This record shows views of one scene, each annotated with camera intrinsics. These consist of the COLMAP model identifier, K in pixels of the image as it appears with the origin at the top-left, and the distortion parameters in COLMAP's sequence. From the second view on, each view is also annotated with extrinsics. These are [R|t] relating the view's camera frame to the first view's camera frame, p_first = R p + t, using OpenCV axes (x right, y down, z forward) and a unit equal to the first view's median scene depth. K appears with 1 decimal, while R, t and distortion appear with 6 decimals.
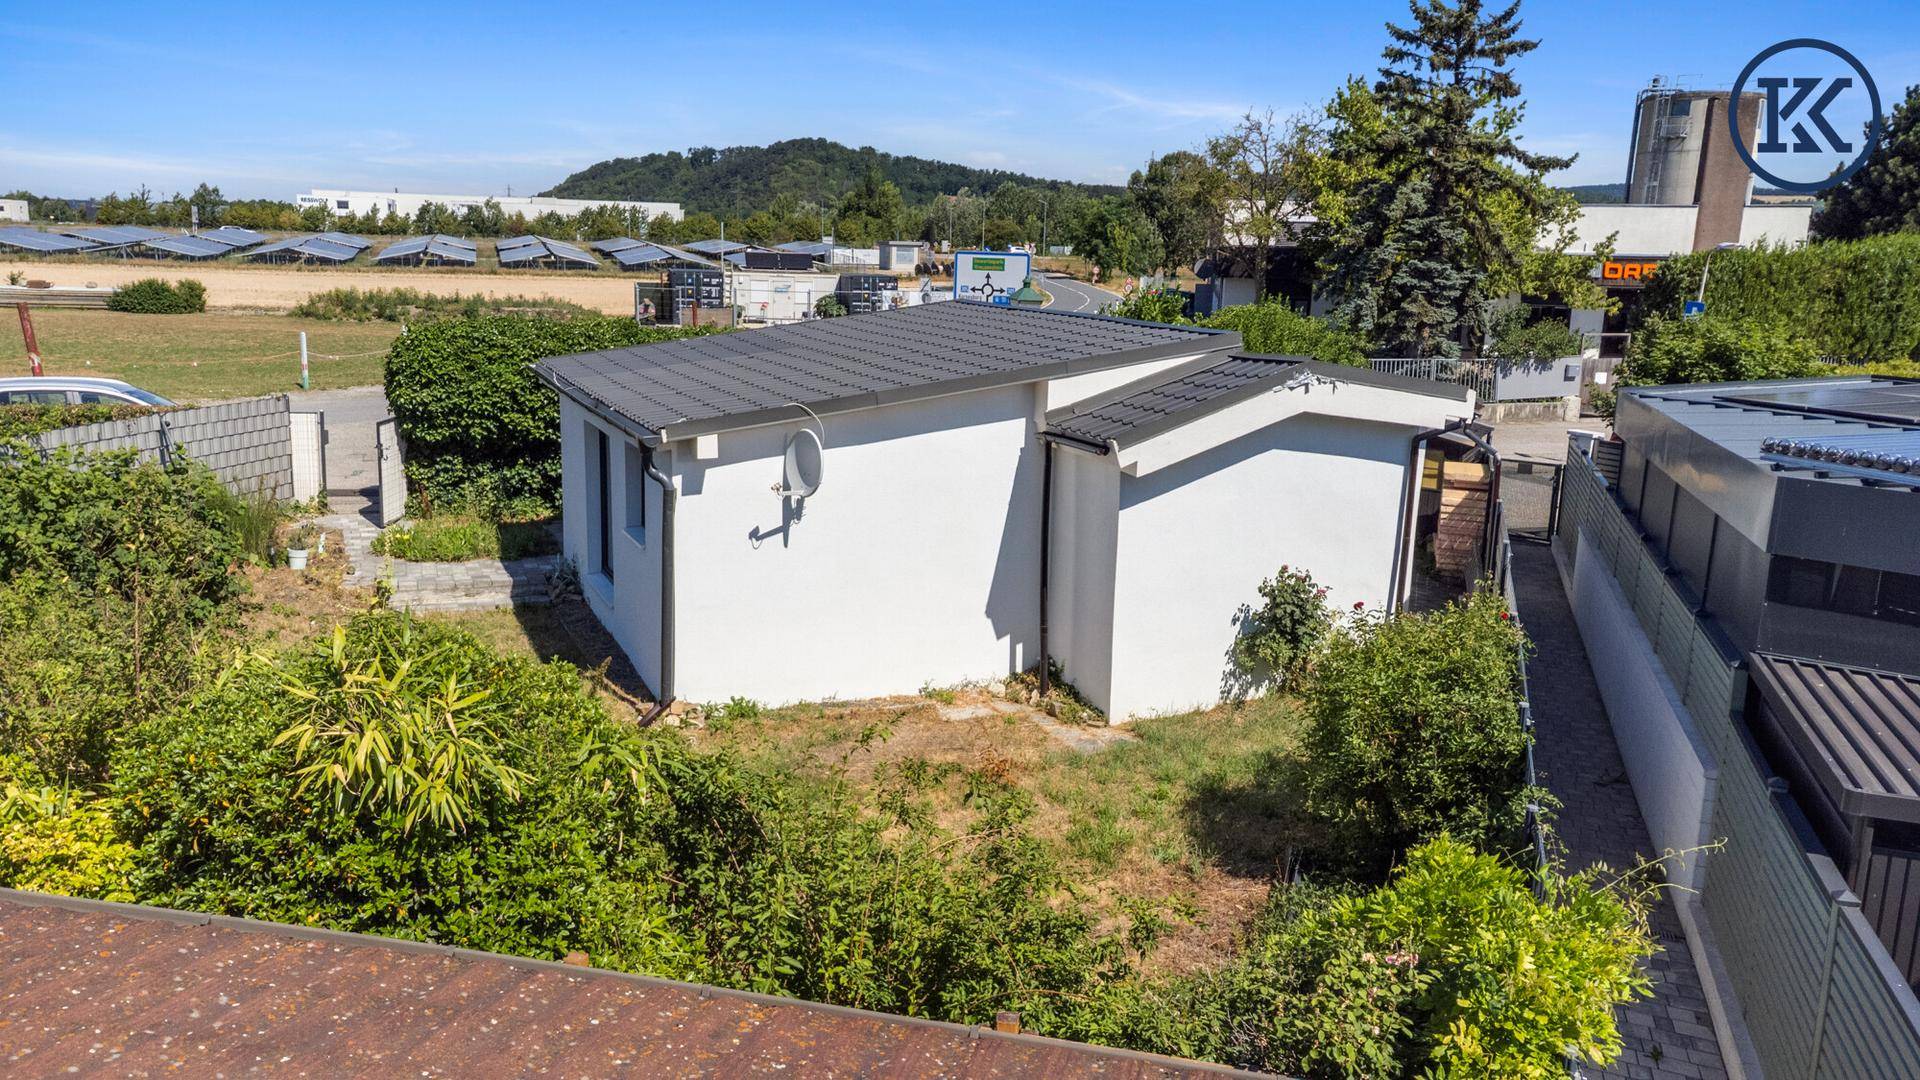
lens RADIAL K [[1493.8, 0, 960.0], [0, 1493.8, 540.0], [0, 0, 1]] dist [0.050112, -0.005368]
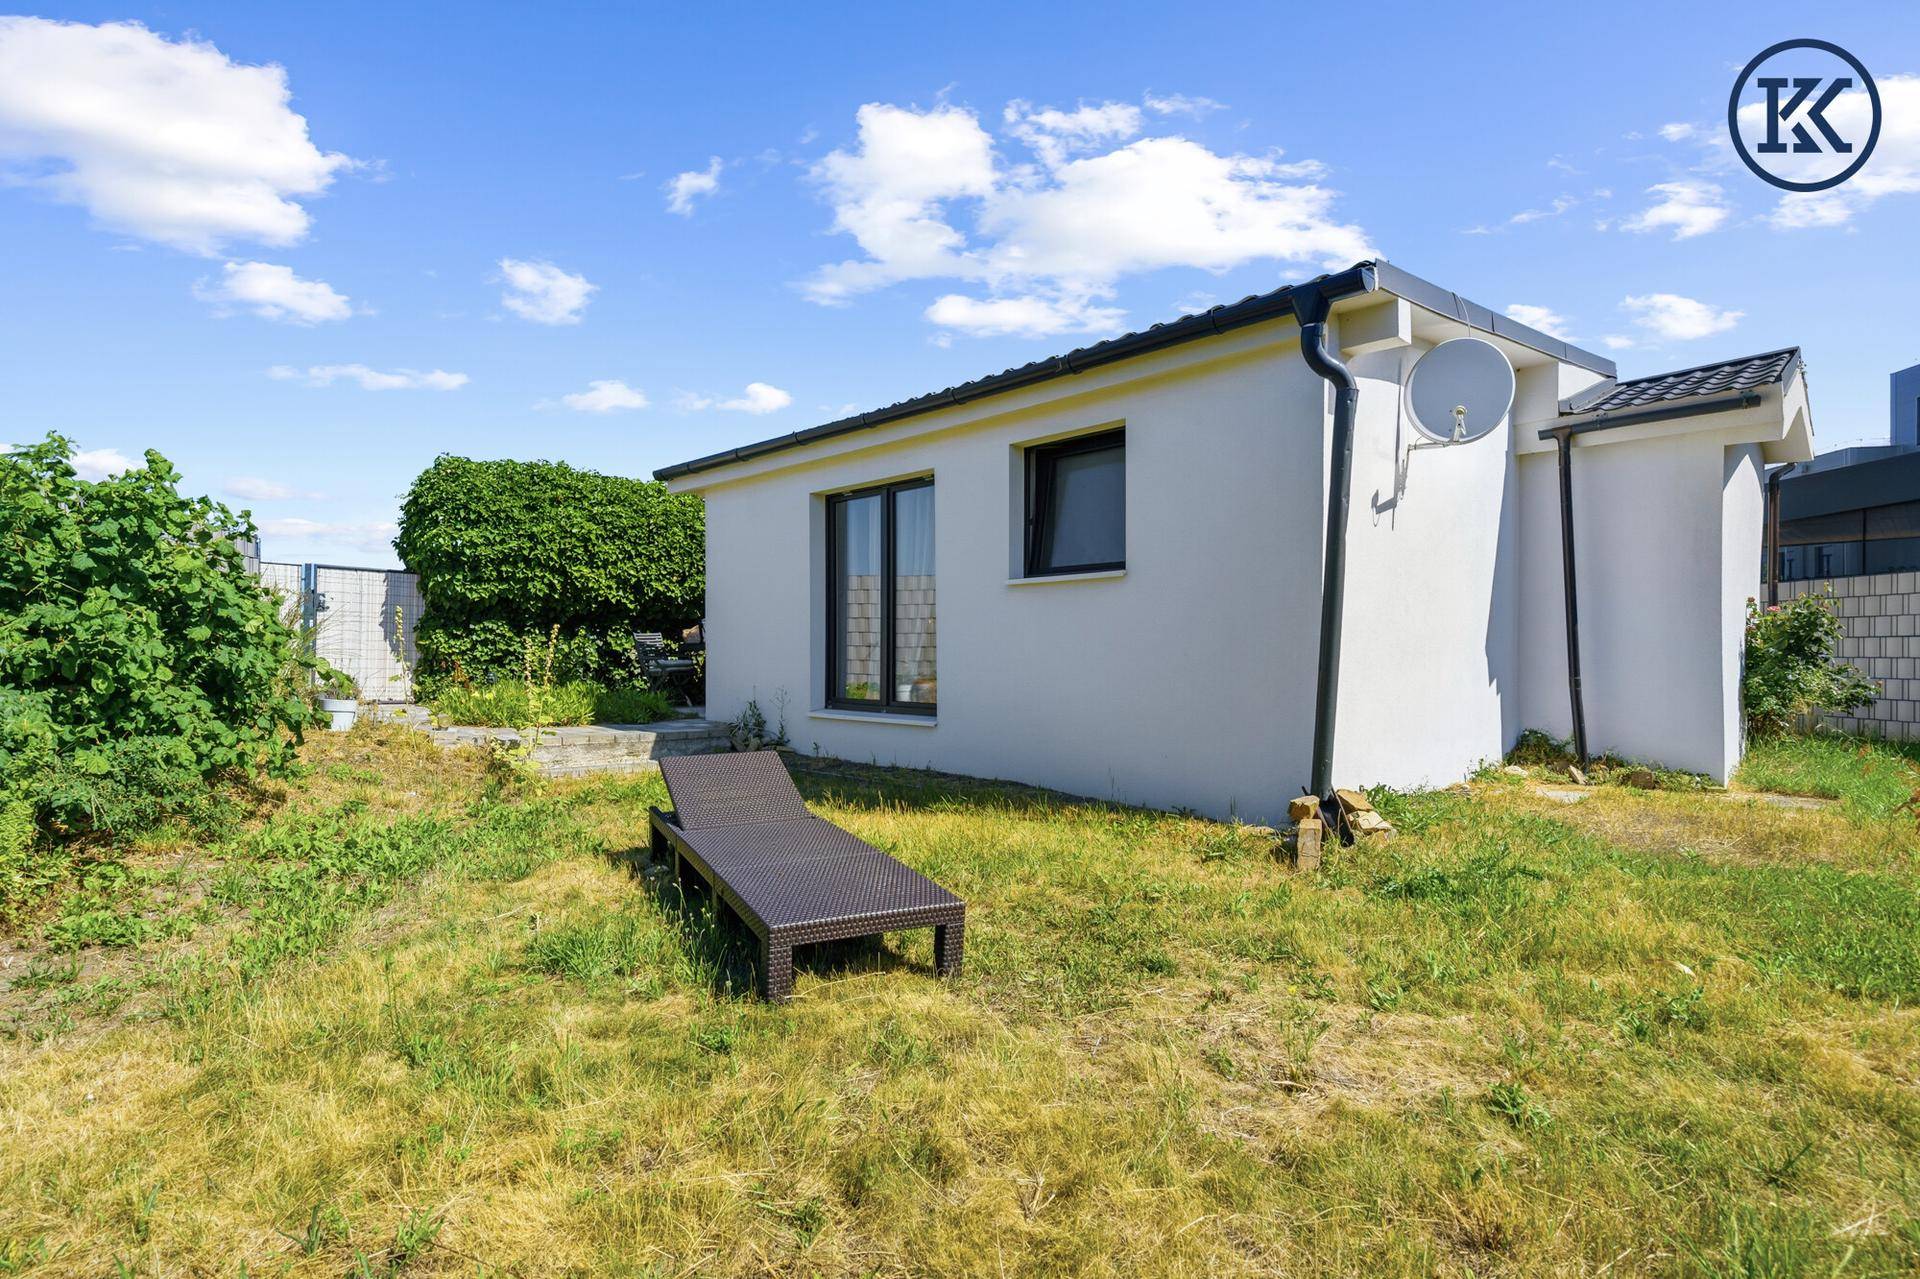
lens RADIAL K [[929.9, 0, 940.3], [0, 929.9, 657.7], [0, 0, 1]] dist [-0.001062, 0.000124]
pose [[0.928645, -0.033464, 0.369457, -0.302748], [0.099477, 0.981912, -0.161103, 0.062626], [-0.357383, 0.186360, 0.915176, 0.479204]]
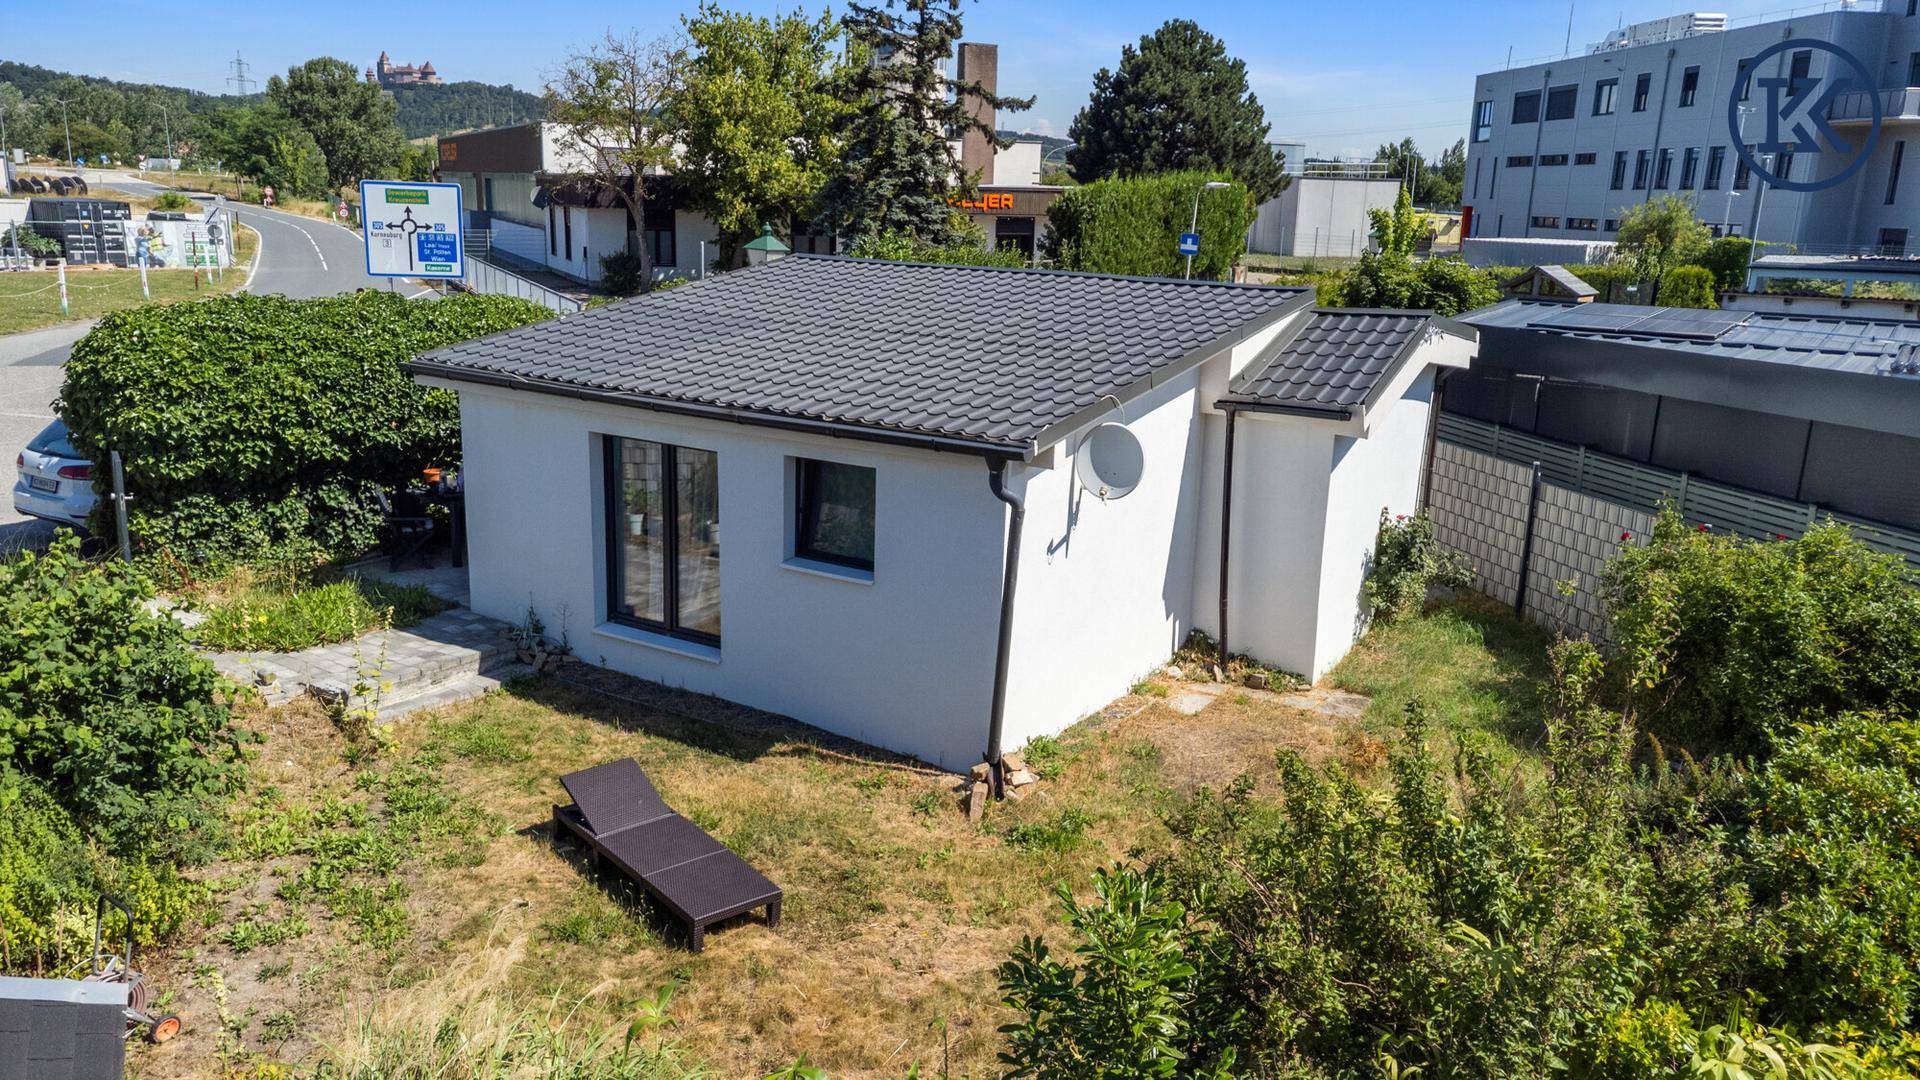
lens RADIAL K [[1450.8, 0, 936.8], [0, 1450.8, 540.6], [0, 0, 1]] dist [0.094636, -0.000163]
pose [[0.828094, -0.138566, 0.543195, -0.433817], [0.106738, 0.990217, 0.089877, -0.060956], [-0.550334, -0.016447, 0.834782, 0.223136]]
